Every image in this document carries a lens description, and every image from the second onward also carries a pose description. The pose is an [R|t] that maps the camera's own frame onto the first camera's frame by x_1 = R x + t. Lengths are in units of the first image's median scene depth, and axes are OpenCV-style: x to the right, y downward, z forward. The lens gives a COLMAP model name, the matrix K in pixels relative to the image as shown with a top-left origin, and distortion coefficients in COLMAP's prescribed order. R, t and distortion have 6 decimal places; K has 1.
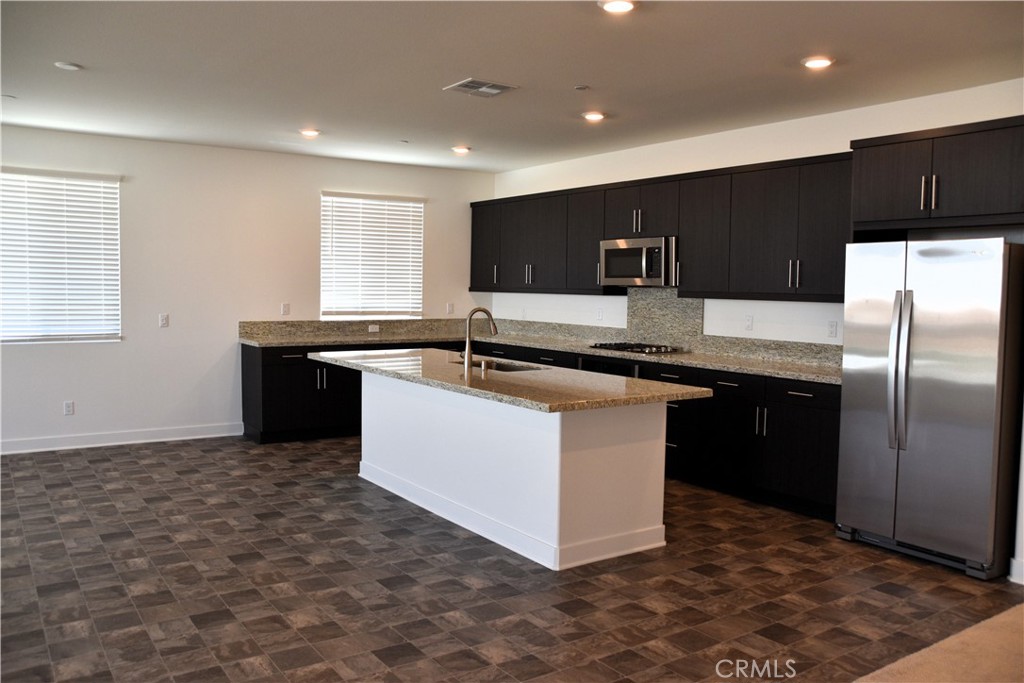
lens RADIAL K [[824.9, 0, 510.9], [0, 824.9, 360.5], [0, 0, 1]] dist [0.010337, 0.004343]
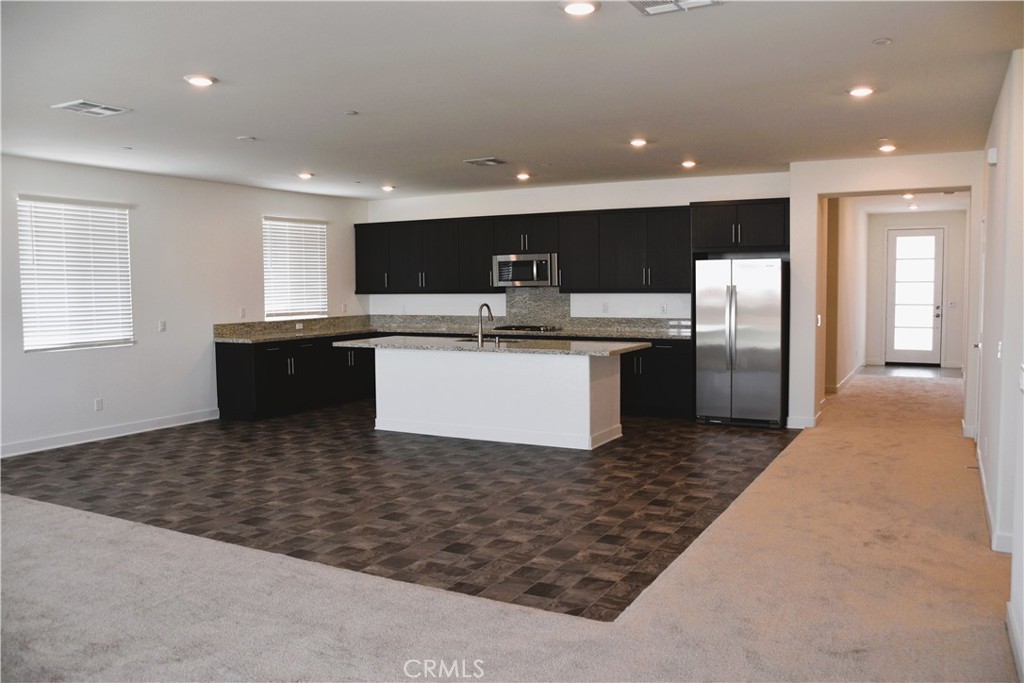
lens RADIAL K [[806.4, 0, 512.0], [0, 806.4, 341.5], [0, 0, 1]] dist [-0.009736, 0.007047]
pose [[0.879989, -0.057567, 0.471492, -0.535977], [0.066486, 0.997785, -0.002263, 0.009372], [-0.470318, 0.033339, 0.881867, -0.249568]]
